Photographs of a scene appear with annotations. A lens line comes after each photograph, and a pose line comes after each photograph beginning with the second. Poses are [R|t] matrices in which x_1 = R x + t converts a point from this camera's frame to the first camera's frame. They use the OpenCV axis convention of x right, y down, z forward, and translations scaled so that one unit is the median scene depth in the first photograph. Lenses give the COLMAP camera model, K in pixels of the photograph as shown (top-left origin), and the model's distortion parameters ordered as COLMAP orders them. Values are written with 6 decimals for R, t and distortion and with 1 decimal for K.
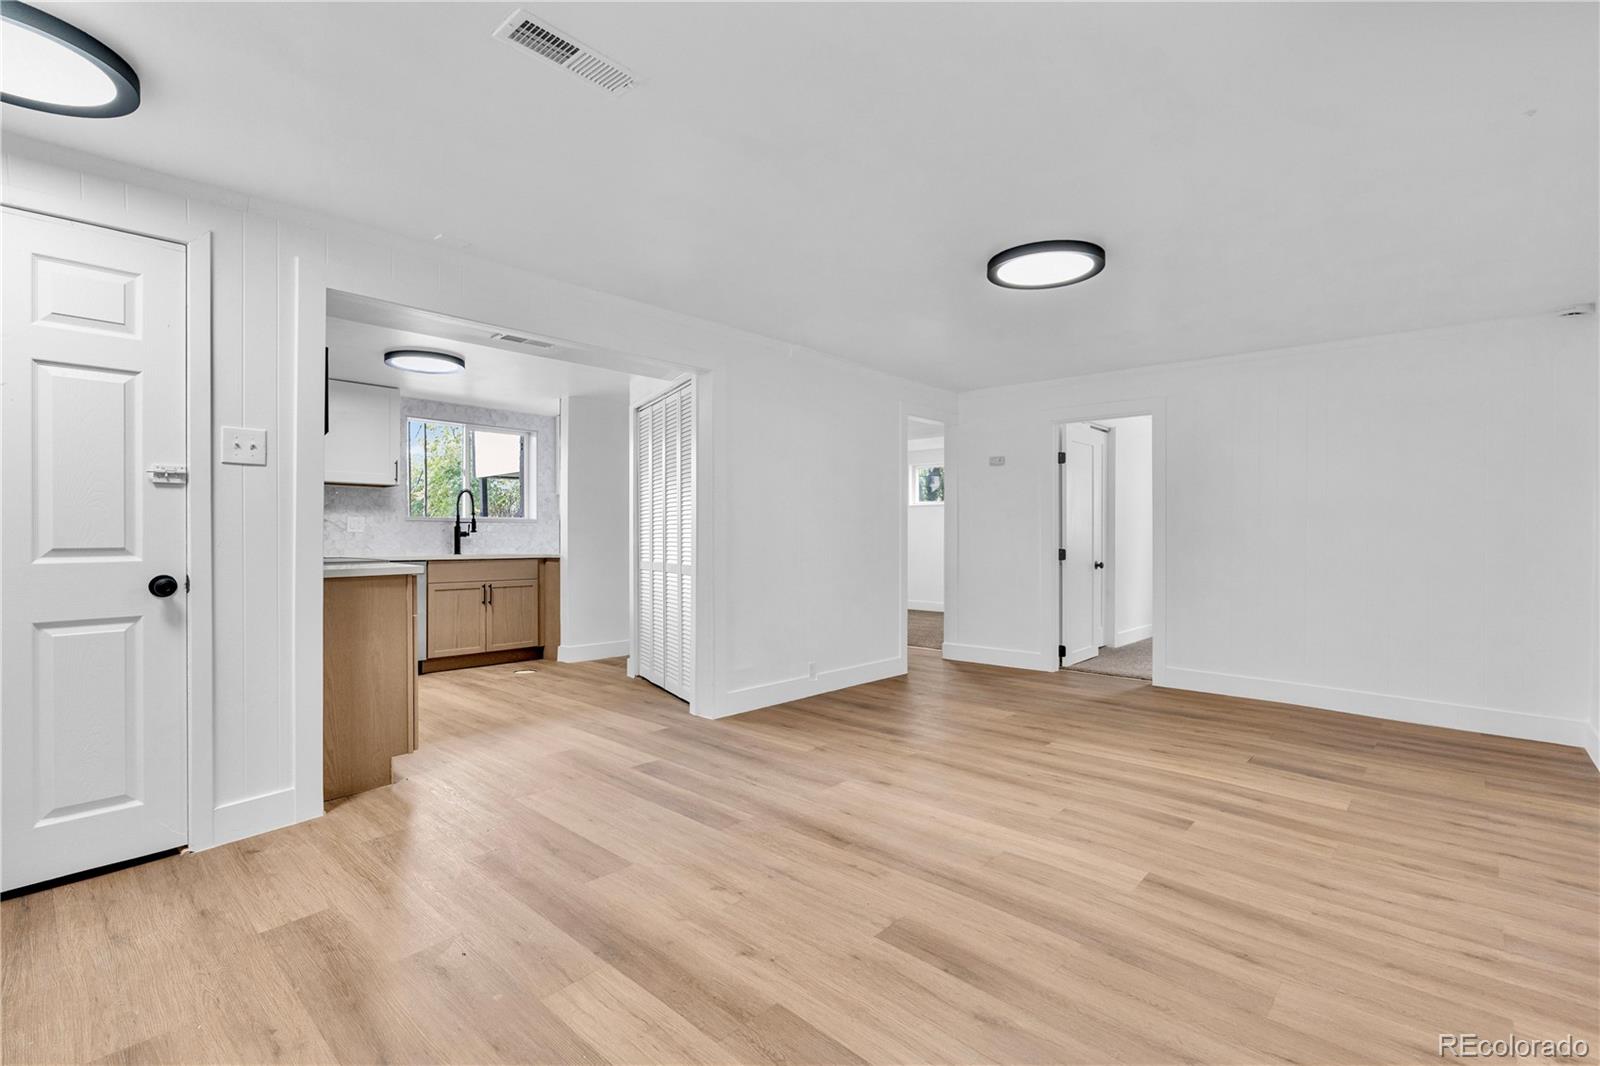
lens RADIAL K [[729.7, 0, 803.0], [0, 729.7, 533.6], [0, 0, 1]] dist [-0.013129, 0.003722]
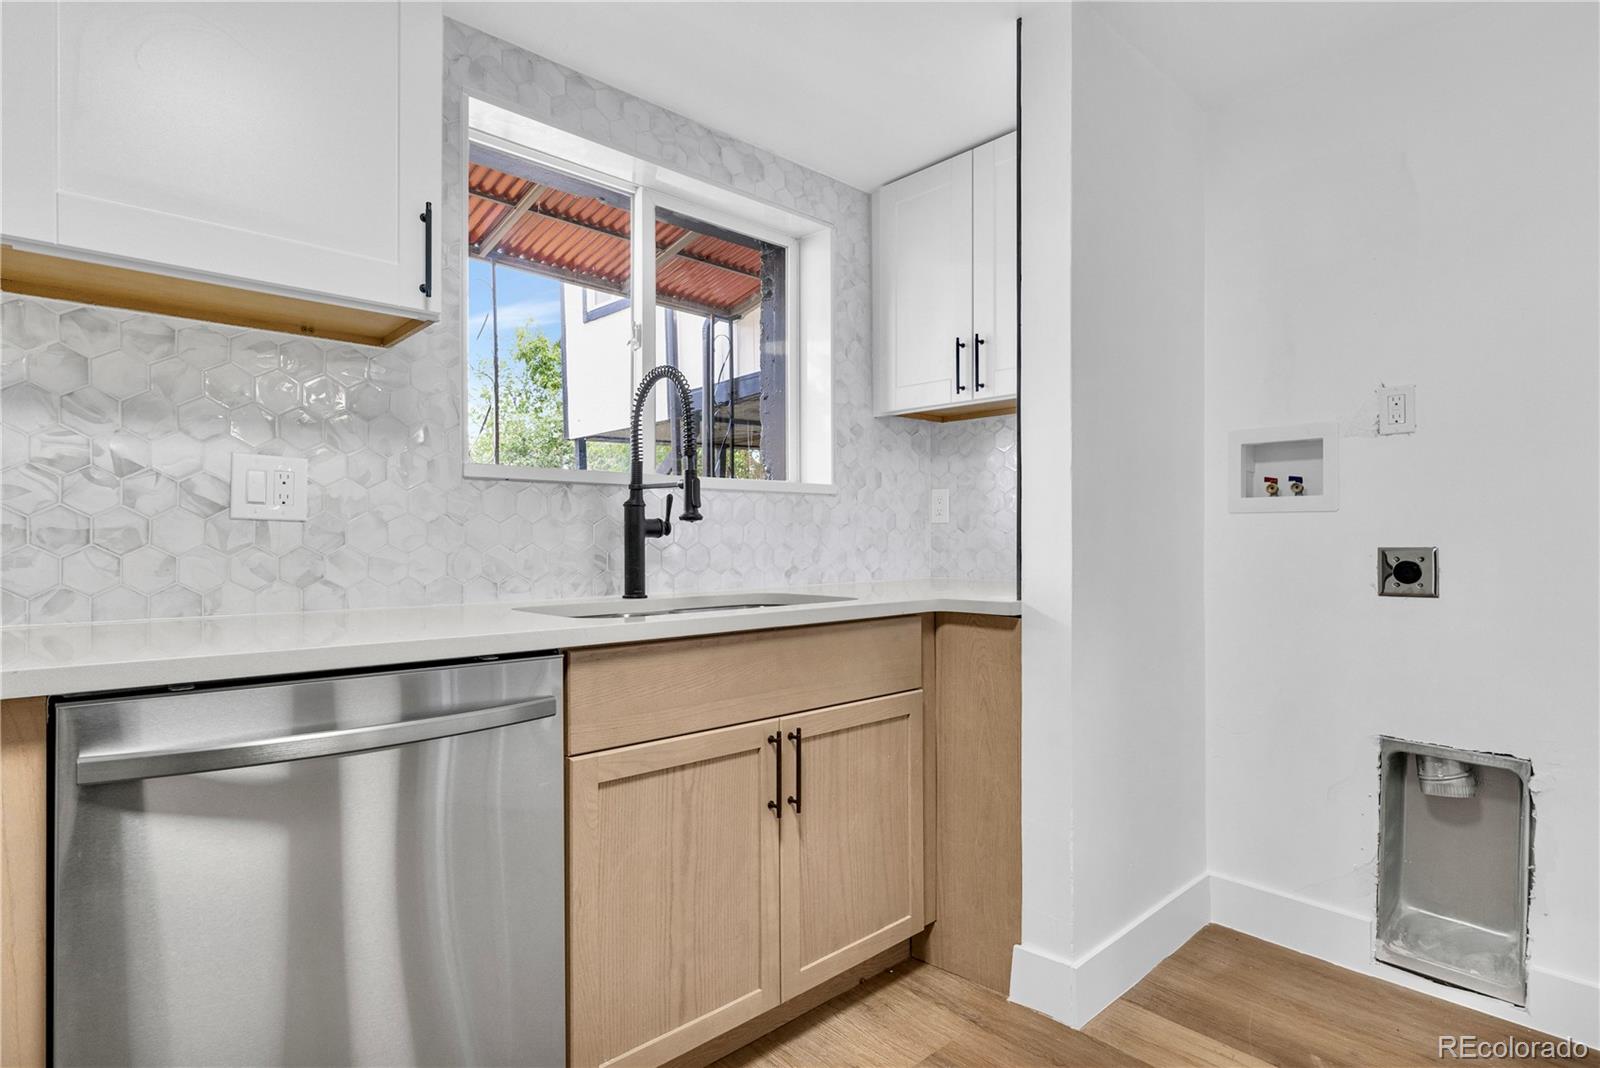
lens RADIAL K [[814.0, 0, 805.7], [0, 814.0, 536.8], [0, 0, 1]] dist [-0.001854, -0.000283]
pose [[0.995547, -0.000374, -0.094268, -0.378422], [0.001098, 0.999970, 0.007629, 0.002054], [0.094262, -0.007699, 0.995518, 0.686618]]
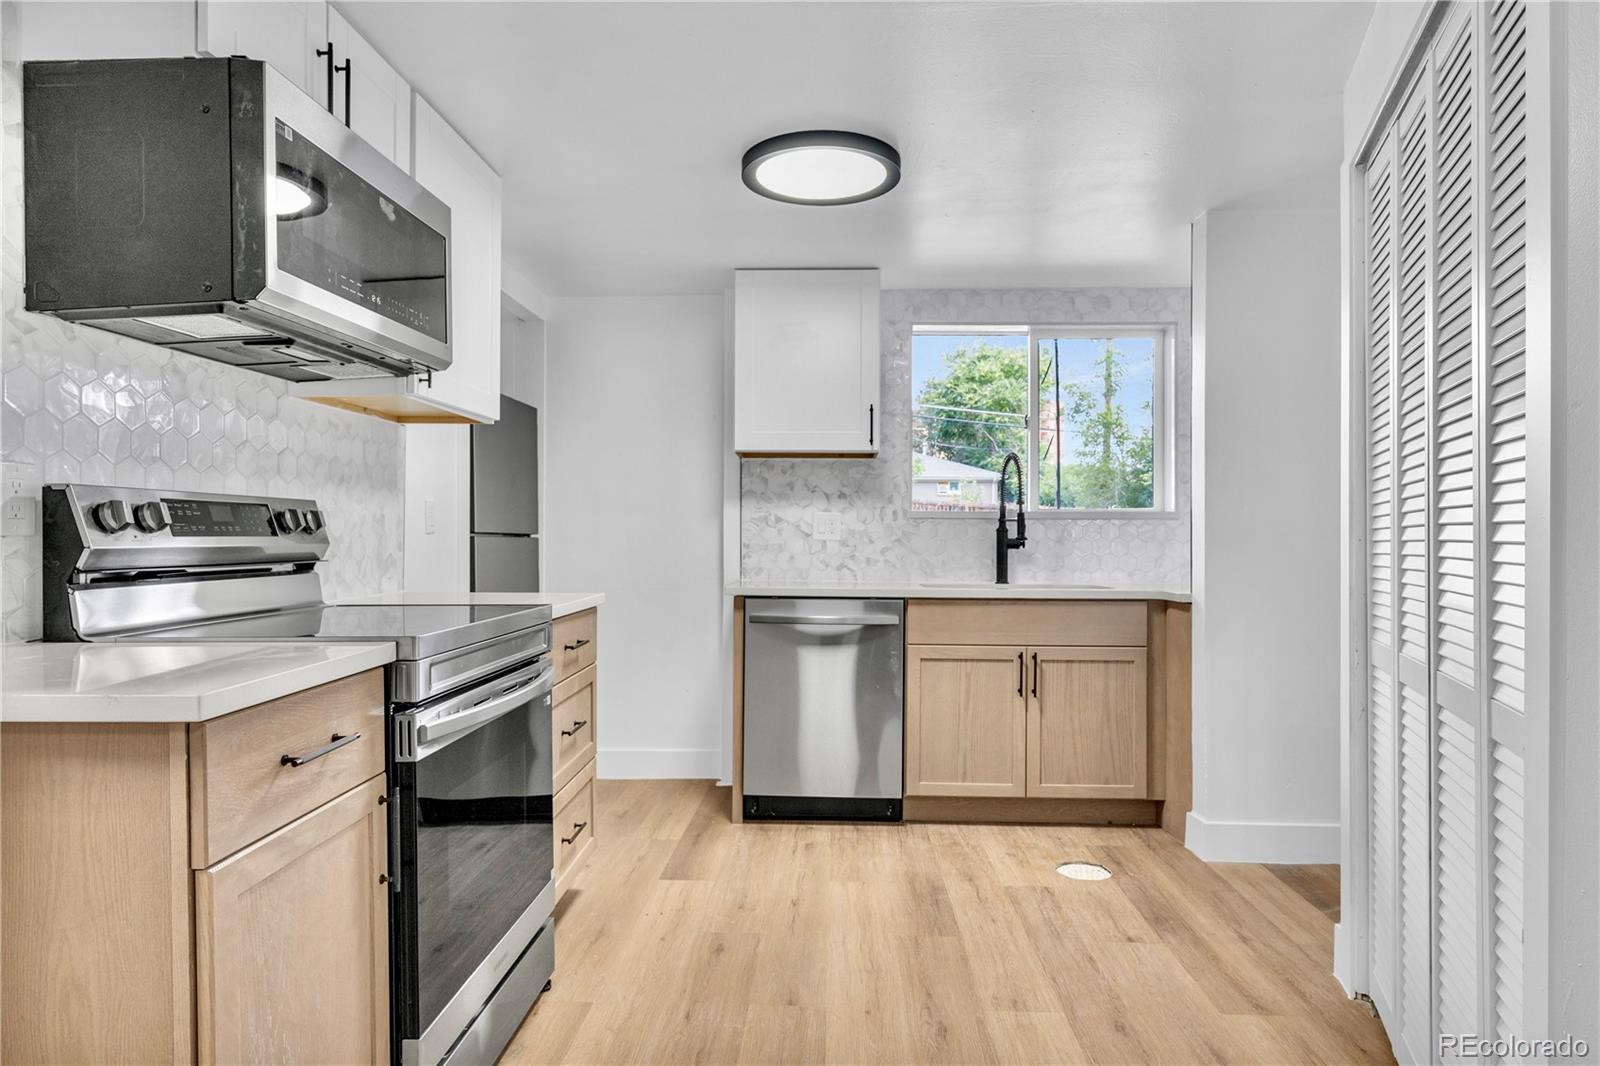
lens RADIAL K [[962.5, 0, 800.3], [0, 962.5, 535.4], [0, 0, 1]] dist [0.001098, 0.001005]
pose [[0.648339, 0.002742, -0.761347, -0.055851], [0.000698, 0.999991, 0.004196, -0.007832], [0.761351, -0.003252, 0.648331, 0.461645]]
